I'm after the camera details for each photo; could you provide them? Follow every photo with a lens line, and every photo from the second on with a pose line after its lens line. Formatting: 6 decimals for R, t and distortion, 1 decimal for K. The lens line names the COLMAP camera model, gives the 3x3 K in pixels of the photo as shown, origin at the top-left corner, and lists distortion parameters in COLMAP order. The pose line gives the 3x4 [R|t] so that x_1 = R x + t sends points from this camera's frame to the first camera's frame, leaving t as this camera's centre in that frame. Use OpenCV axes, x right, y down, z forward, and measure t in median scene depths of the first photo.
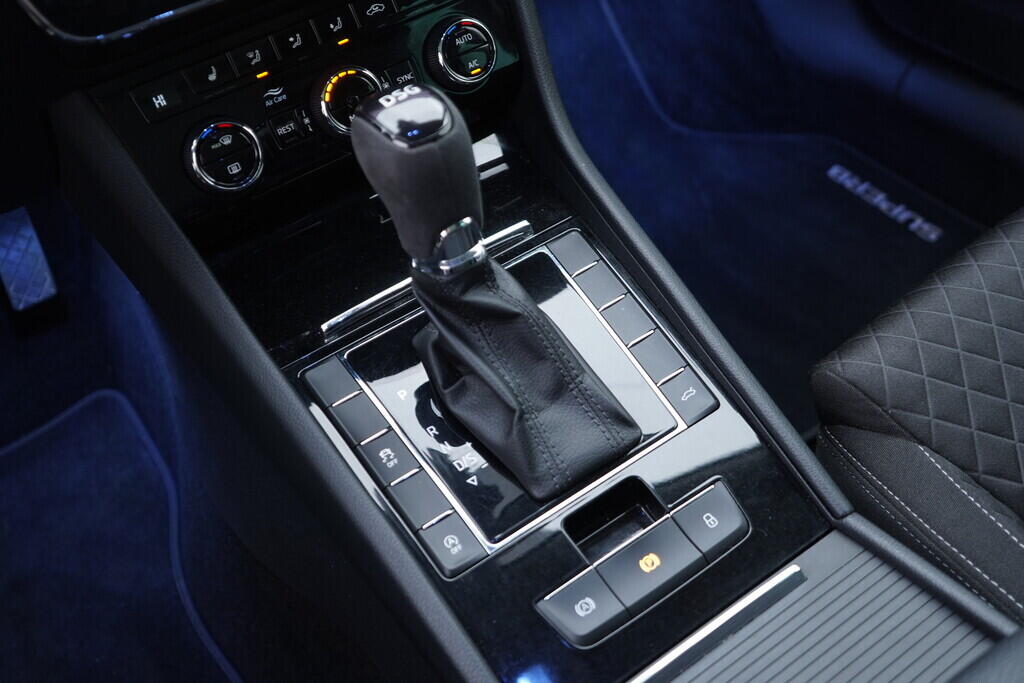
lens RADIAL K [[1036.8, 0, 512.0], [0, 1036.8, 341.5], [0, 0, 1]] dist [-0.013772, 0.033114]
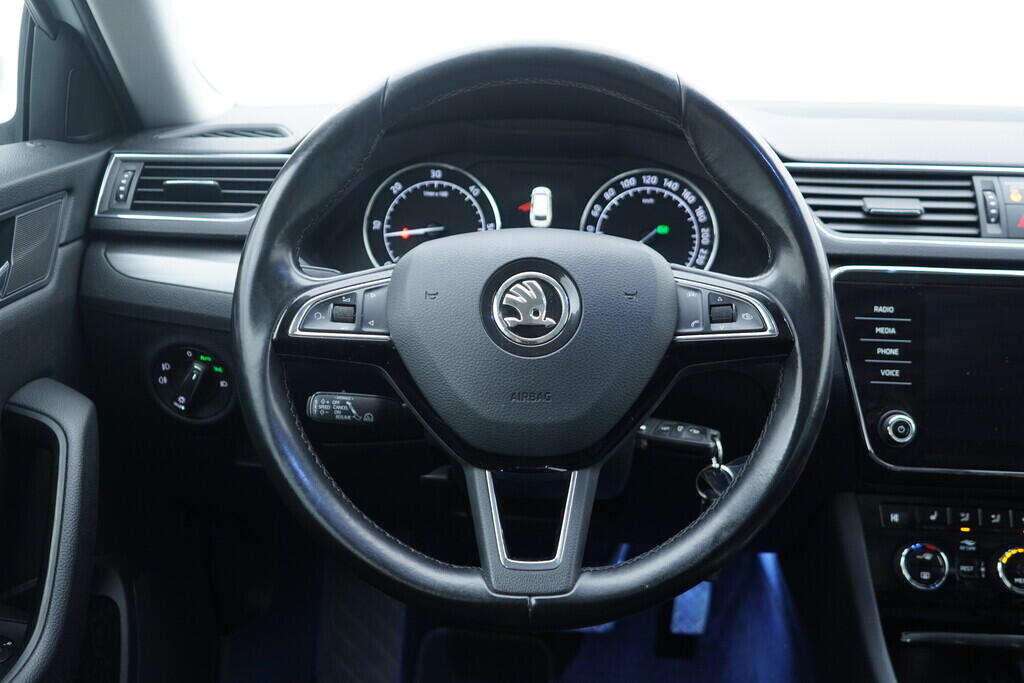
lens RADIAL K [[1036.8, 0, 512.0], [0, 1036.8, 341.5], [0, 0, 1]] dist [-0.013772, 0.033114]
pose [[0.786332, 0.277098, -0.552176, -0.004662], [-0.498534, 0.812483, -0.302216, 0.309075], [0.364891, 0.512921, 0.777025, -0.557496]]
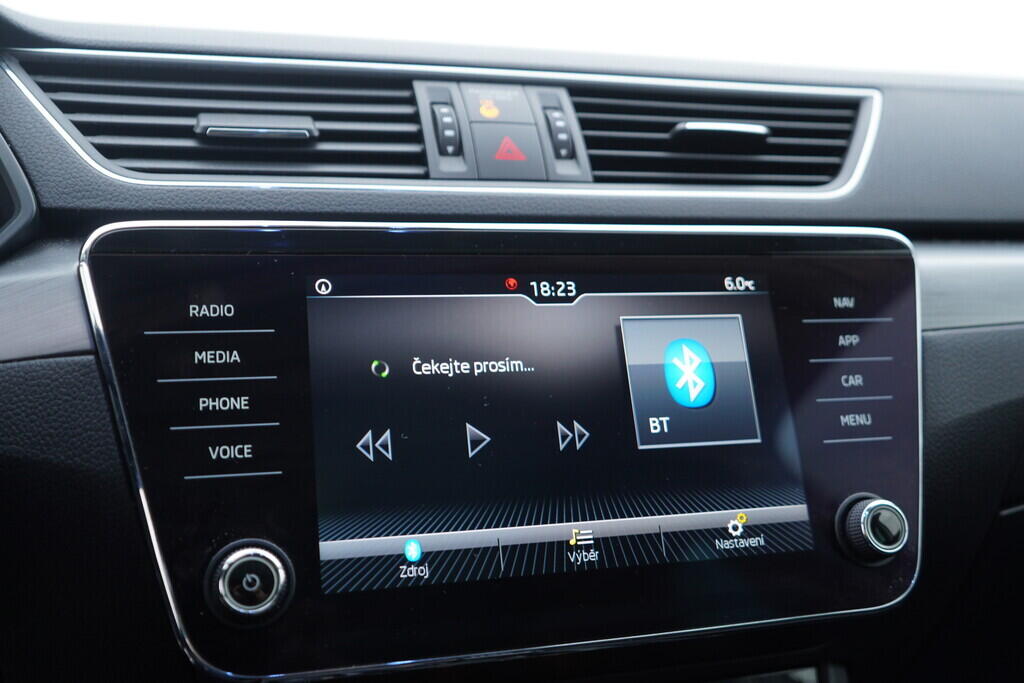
lens RADIAL K [[1036.8, 0, 512.0], [0, 1036.8, 341.5], [0, 0, 1]] dist [-0.013772, 0.033114]
pose [[0.945718, 0.131640, -0.297134, -0.040597], [-0.287445, 0.765412, -0.575777, -0.095702], [0.151635, 0.629932, 0.761703, 0.288972]]
